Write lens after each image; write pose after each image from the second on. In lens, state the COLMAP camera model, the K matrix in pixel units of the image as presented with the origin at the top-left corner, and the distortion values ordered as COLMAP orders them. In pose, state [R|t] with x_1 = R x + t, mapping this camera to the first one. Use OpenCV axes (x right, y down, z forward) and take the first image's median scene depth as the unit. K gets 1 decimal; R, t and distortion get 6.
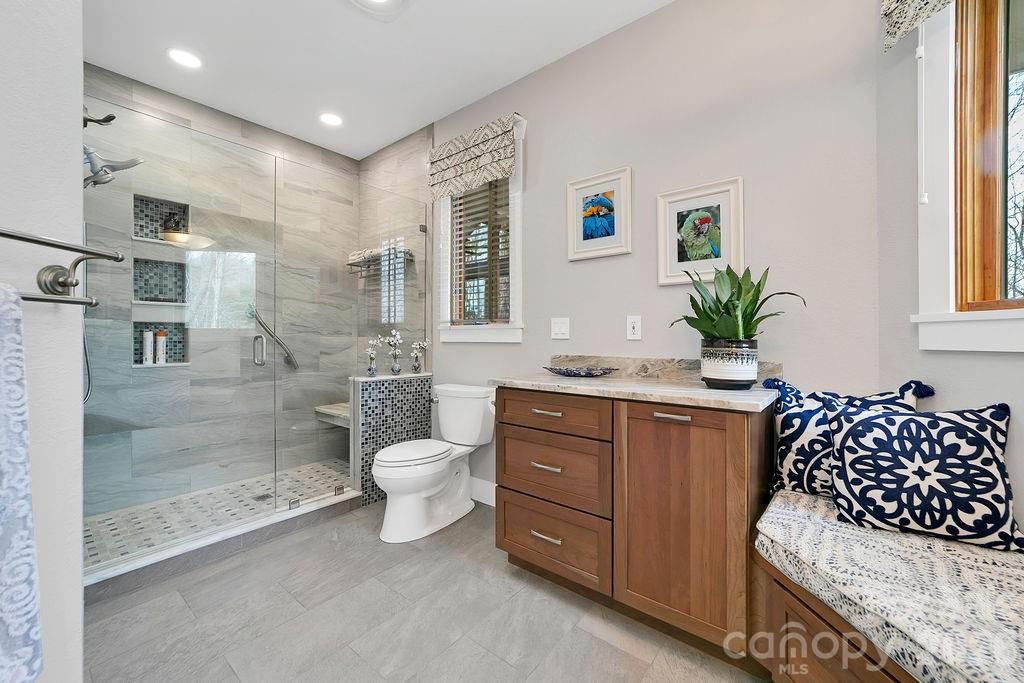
lens RADIAL K [[414.9, 0, 512.4], [0, 414.9, 333.7], [0, 0, 1]] dist [-0.007692, 0.005350]
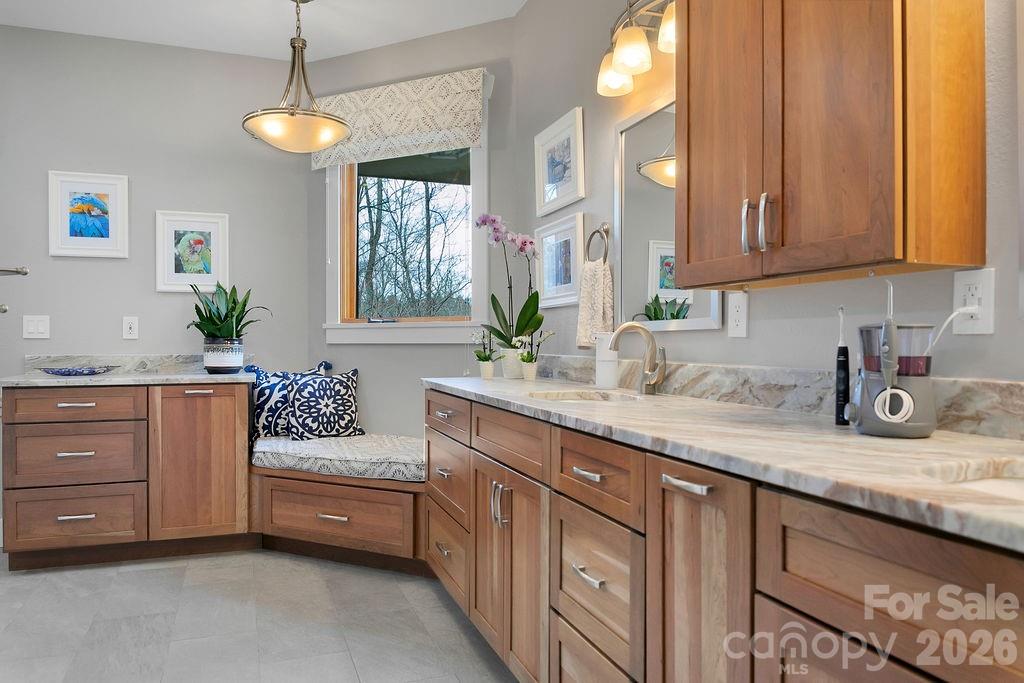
lens RADIAL K [[711.8, 0, 512.0], [0, 711.8, 341.5], [0, 0, 1]] dist [-0.002820, -0.000766]
pose [[0.509423, -0.002741, 0.860512, -1.305376], [-0.006816, 0.999951, 0.007220, 0.001836], [-0.860489, -0.009543, 0.509379, -1.308606]]
